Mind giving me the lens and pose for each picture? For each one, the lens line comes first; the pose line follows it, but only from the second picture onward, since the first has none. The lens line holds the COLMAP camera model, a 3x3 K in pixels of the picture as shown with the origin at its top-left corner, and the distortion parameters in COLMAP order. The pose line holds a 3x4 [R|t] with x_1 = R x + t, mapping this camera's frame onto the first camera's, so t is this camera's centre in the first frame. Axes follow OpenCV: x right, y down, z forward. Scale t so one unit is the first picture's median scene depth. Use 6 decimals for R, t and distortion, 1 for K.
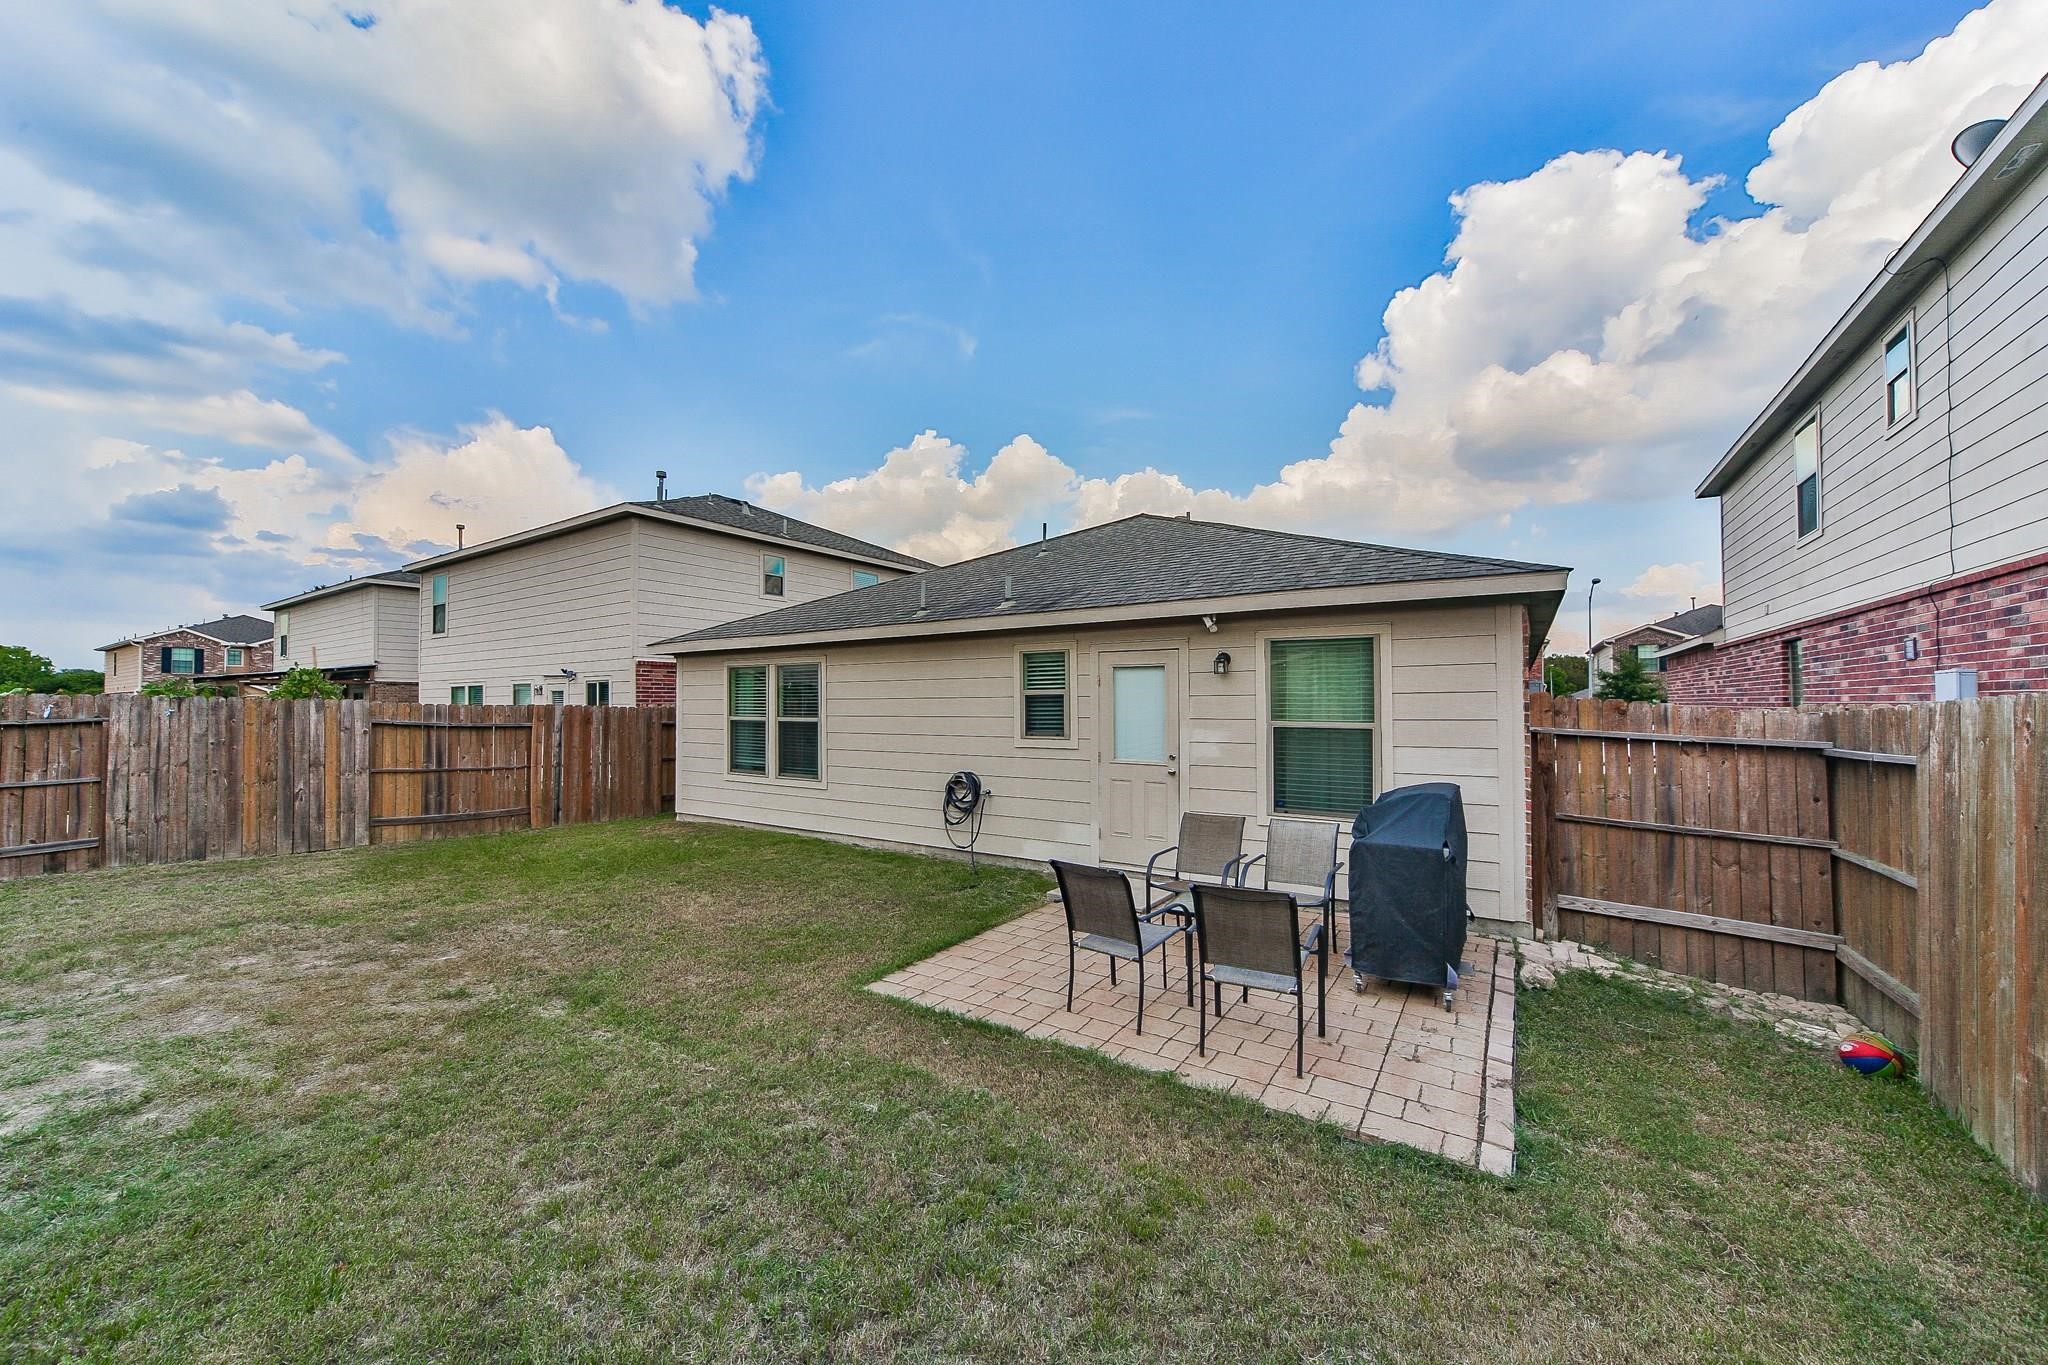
lens RADIAL K [[751.7, 0, 1023.3], [0, 751.7, 688.6], [0, 0, 1]] dist [-0.003105, 0.000283]
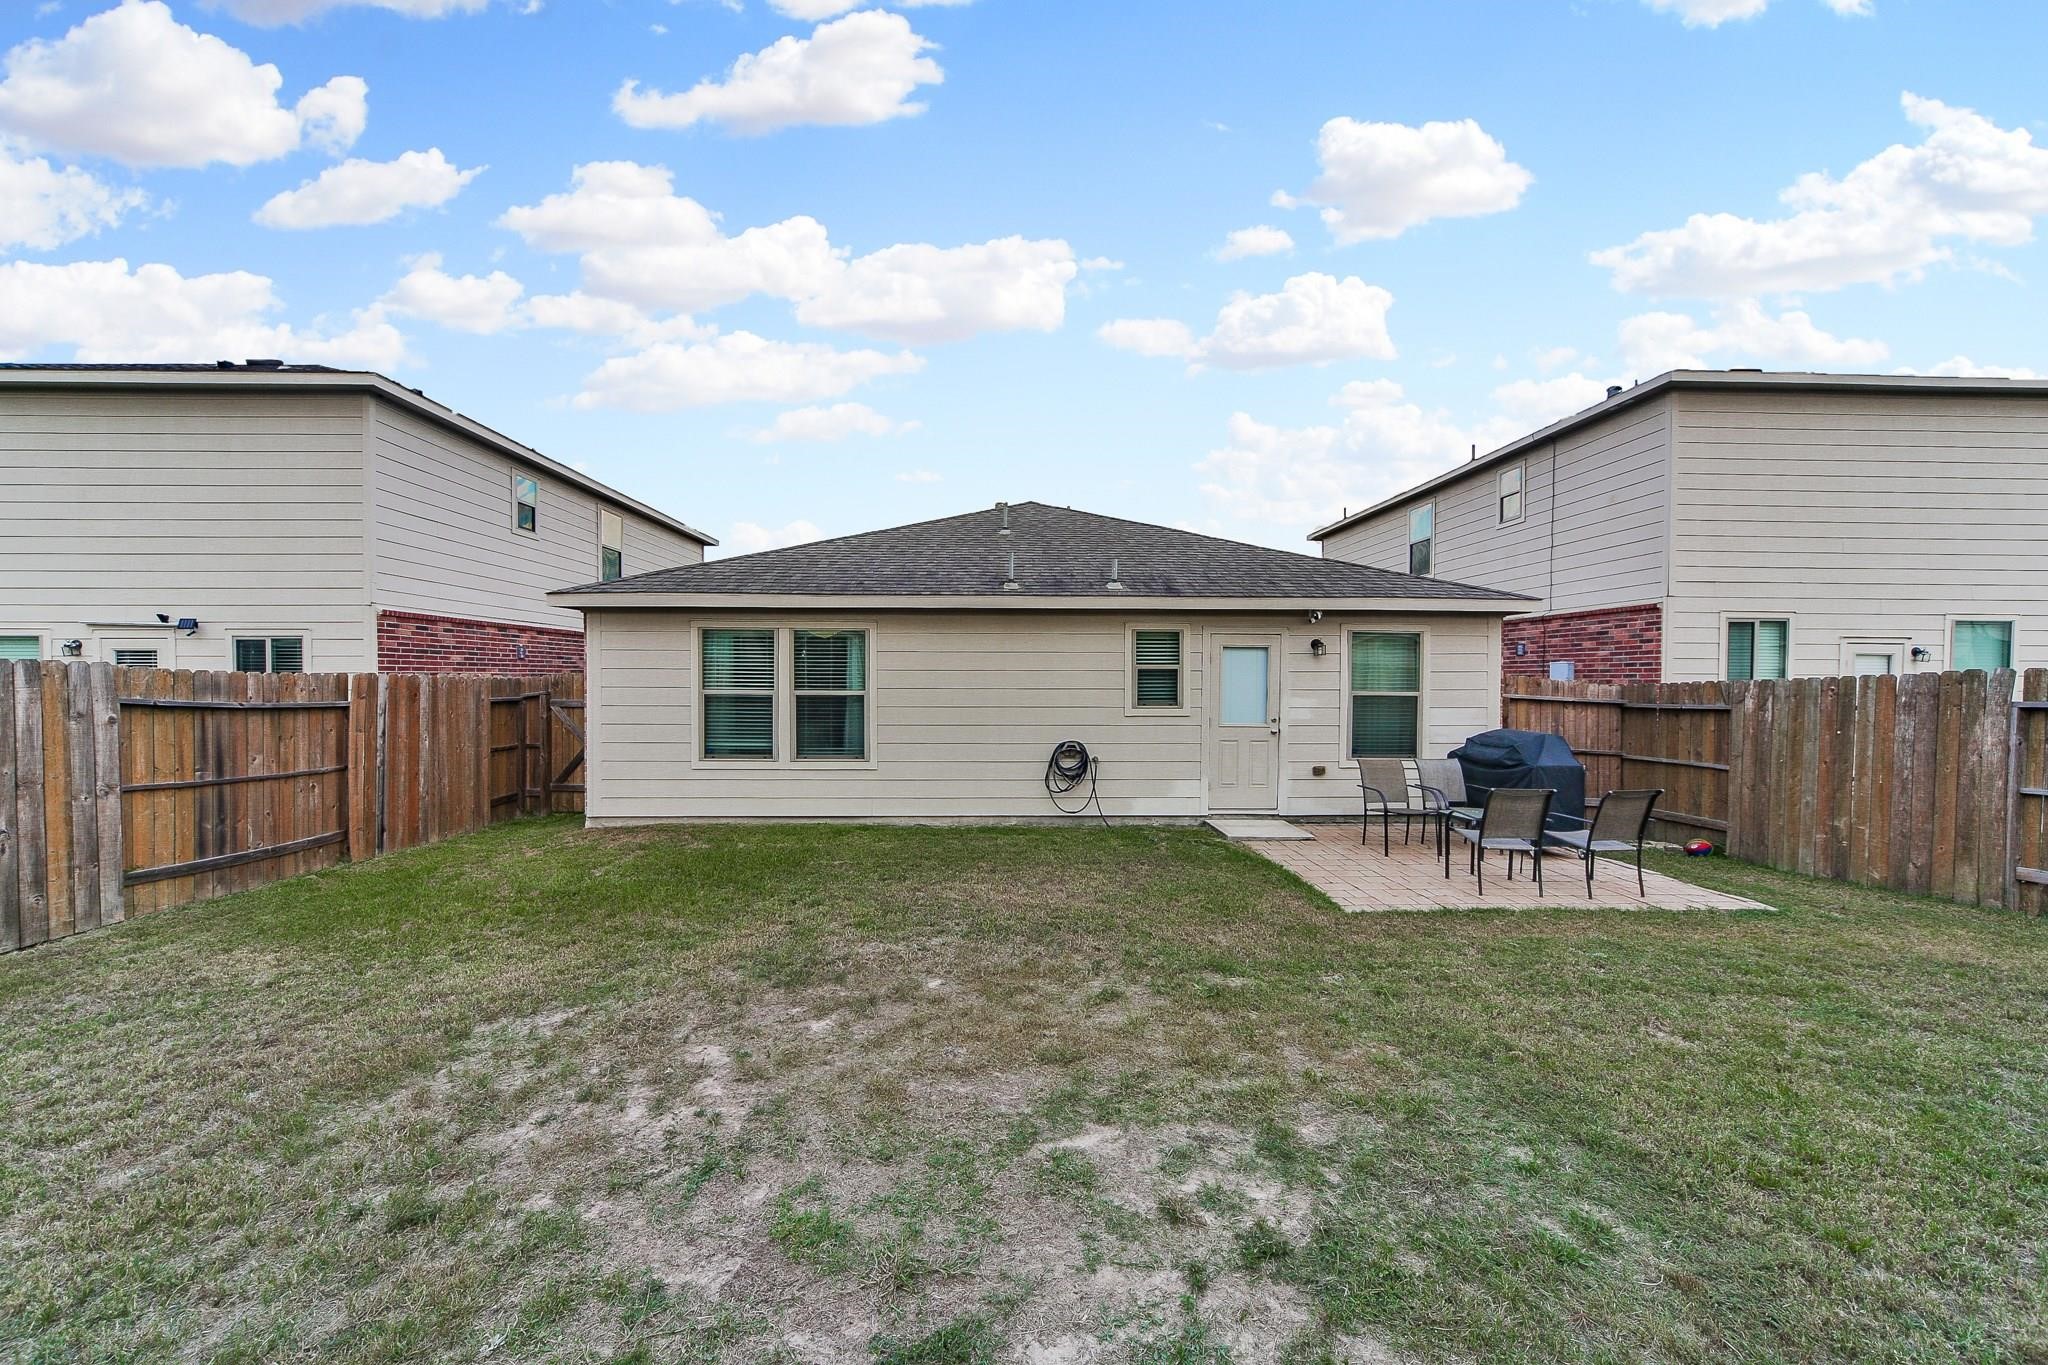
lens RADIAL K [[751.7, 0, 1023.3], [0, 751.7, 688.6], [0, 0, 1]] dist [-0.003105, 0.000283]
pose [[0.817826, -0.002995, 0.575458, -0.666963], [-0.017503, 0.999394, 0.030076, 0.005938], [-0.575199, -0.034670, 0.817278, 0.161982]]
